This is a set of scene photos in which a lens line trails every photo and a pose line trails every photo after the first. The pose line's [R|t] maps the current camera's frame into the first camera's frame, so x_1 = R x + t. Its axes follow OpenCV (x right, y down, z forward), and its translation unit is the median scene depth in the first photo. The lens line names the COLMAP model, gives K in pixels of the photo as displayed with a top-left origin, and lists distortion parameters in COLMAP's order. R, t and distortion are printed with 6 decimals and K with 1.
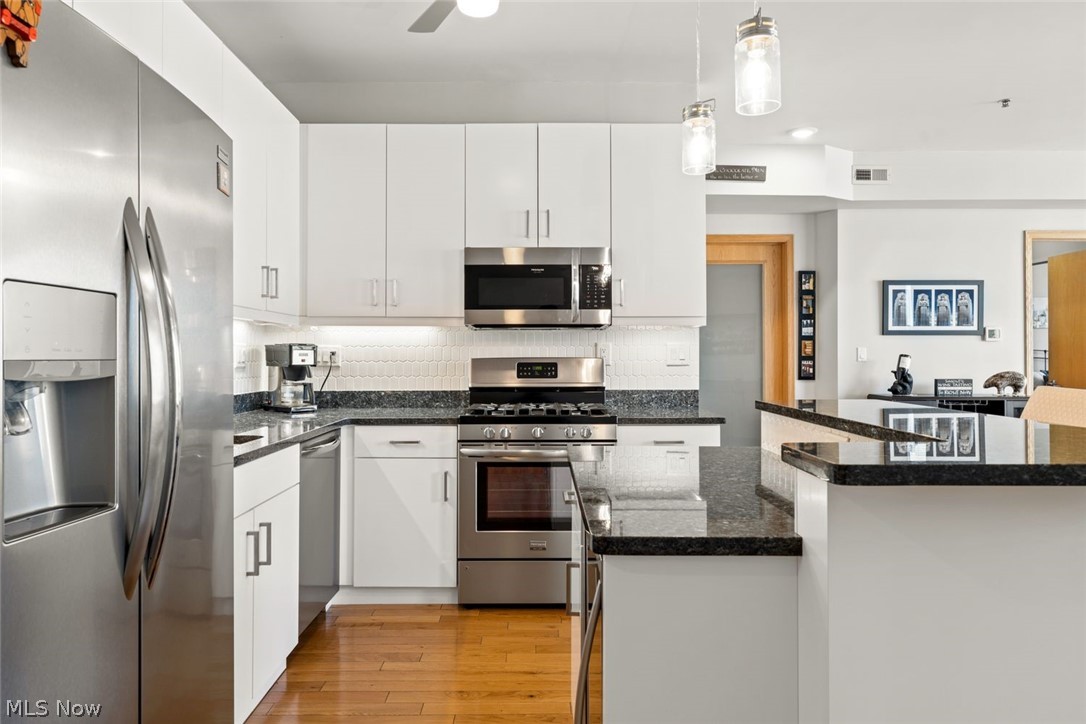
lens RADIAL K [[709.6, 0, 544.0], [0, 709.6, 350.8], [0, 0, 1]] dist [0.006810, 0.001283]
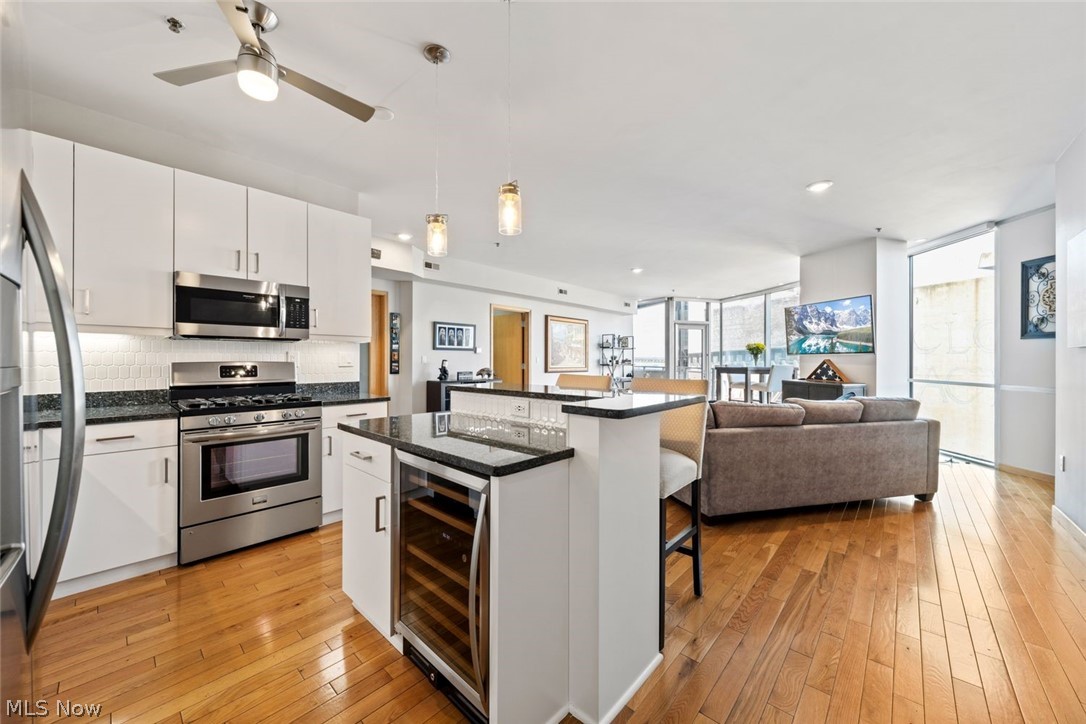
lens RADIAL K [[394.2, 0, 543.0], [0, 394.2, 362.0], [0, 0, 1]] dist [0.000063, 0.000171]
pose [[0.689211, -0.001662, 0.724559, -0.151188], [-0.006621, 0.999941, 0.008591, -0.000141], [-0.724530, -0.010718, 0.689160, 0.075112]]
